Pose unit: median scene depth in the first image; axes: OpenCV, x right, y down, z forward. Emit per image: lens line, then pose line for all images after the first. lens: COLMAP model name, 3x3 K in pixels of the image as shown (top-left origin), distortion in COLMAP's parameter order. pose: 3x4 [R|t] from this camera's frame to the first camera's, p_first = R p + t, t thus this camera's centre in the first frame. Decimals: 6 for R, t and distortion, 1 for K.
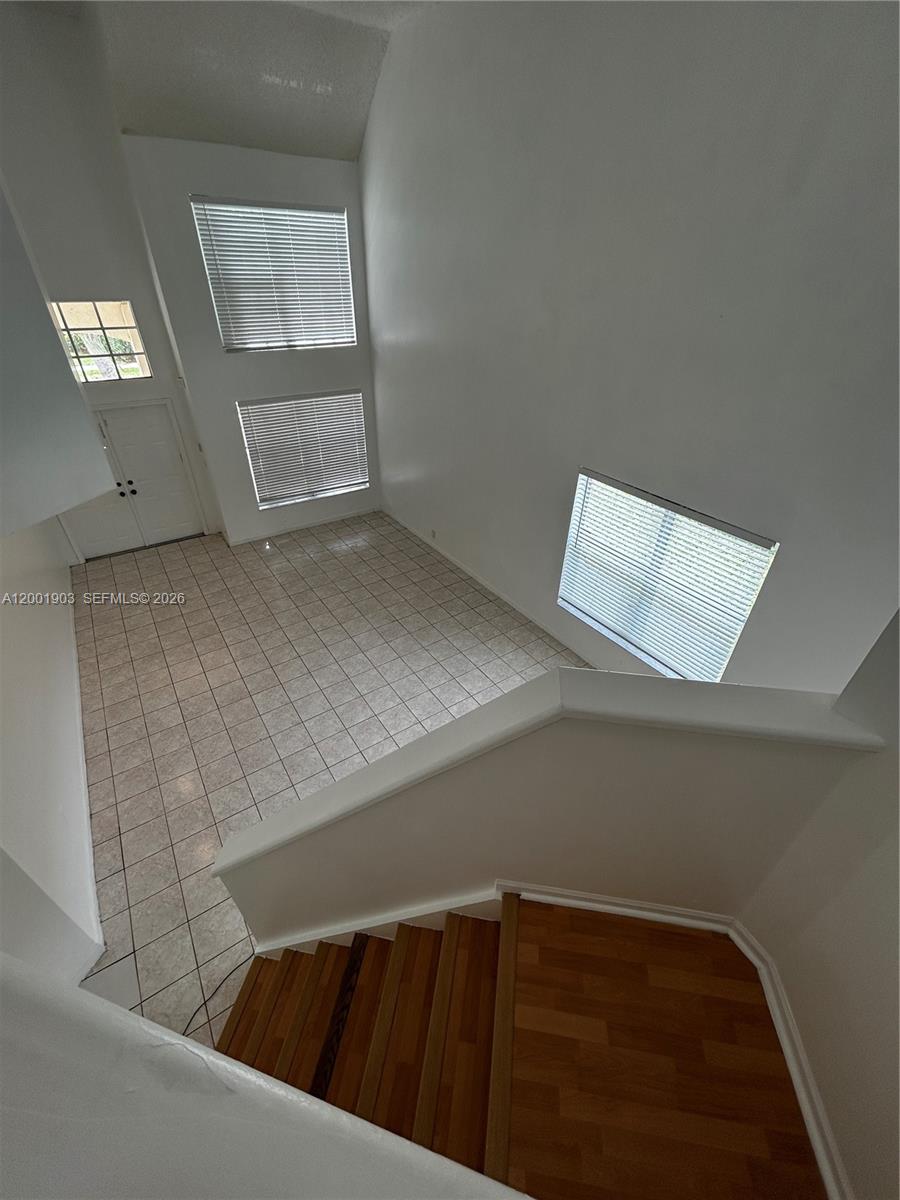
lens RADIAL K [[484.3, 0, 447.1], [0, 484.3, 600.1], [0, 0, 1]] dist [0.000116, 0.000110]
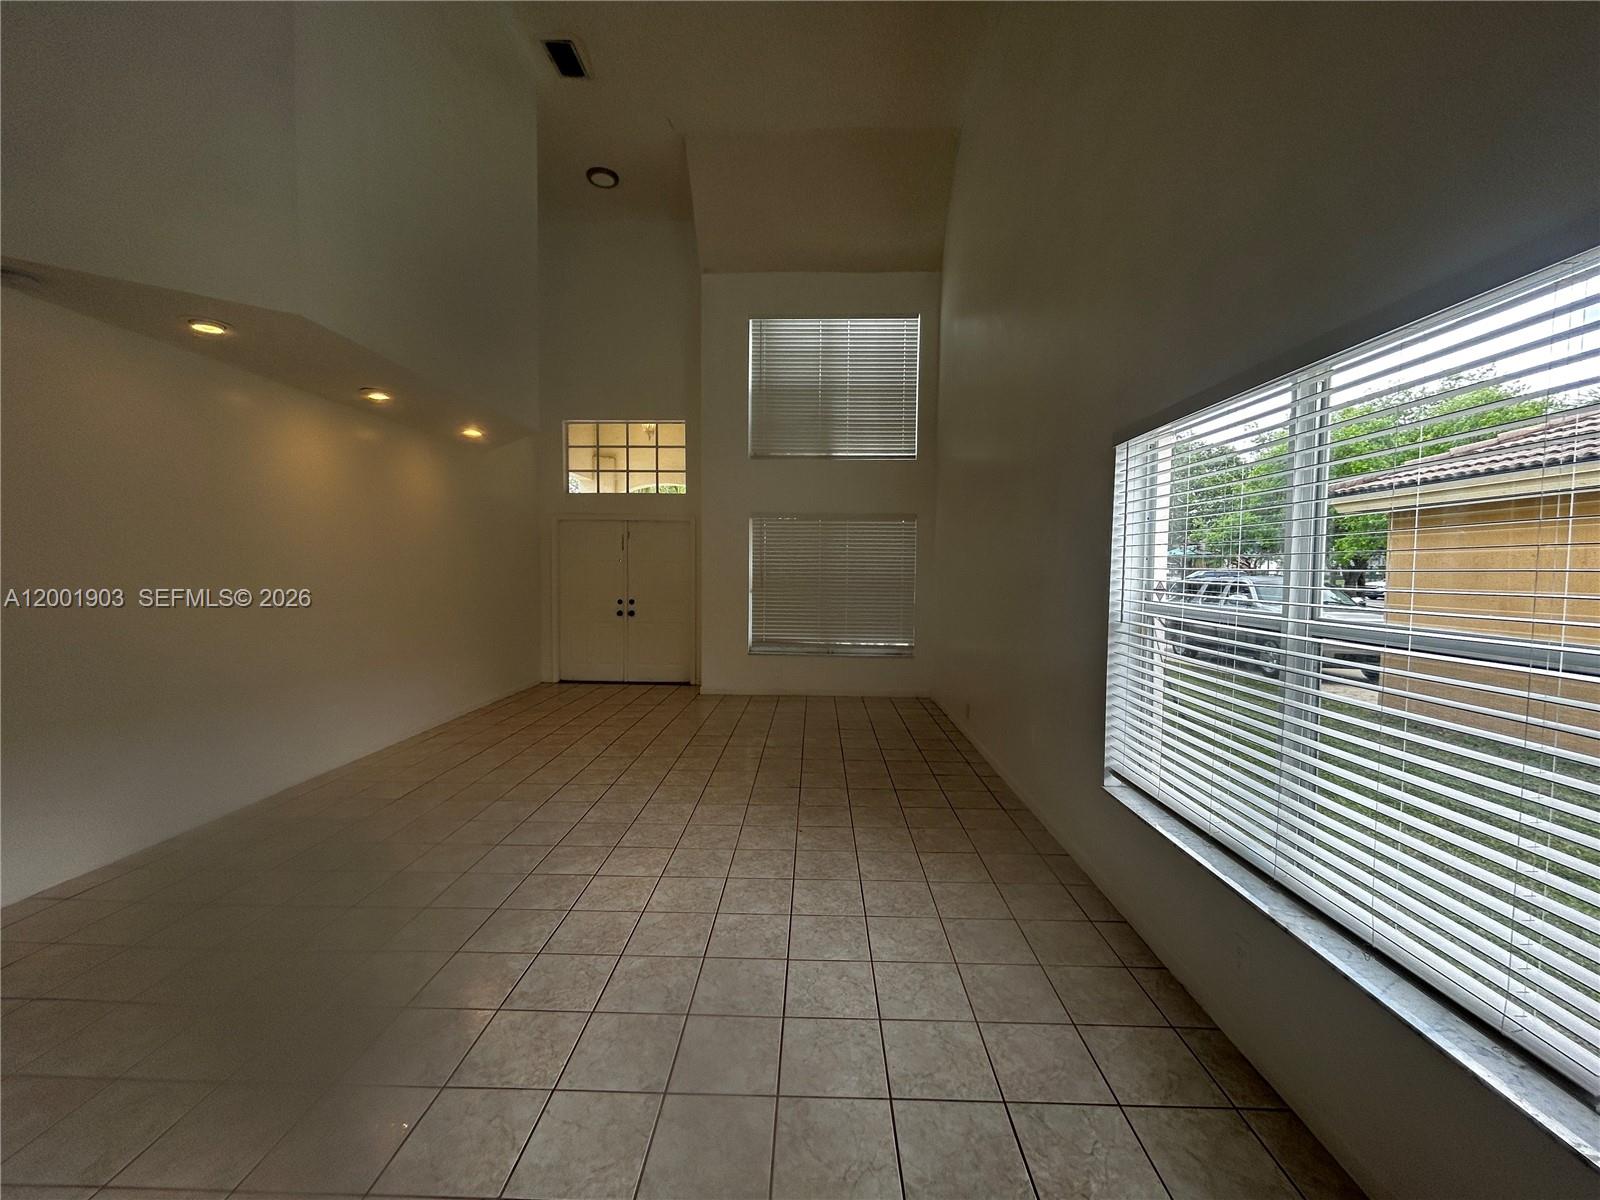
lens RADIAL K [[645.7, 0, 801.1], [0, 645.7, 598.6], [0, 0, 1]] dist [0.000116, 0.000110]
pose [[0.811707, 0.020579, -0.583703, 0.316267], [-0.330098, 0.840624, -0.429403, 0.176595], [0.481838, 0.541228, 0.689133, 0.418376]]
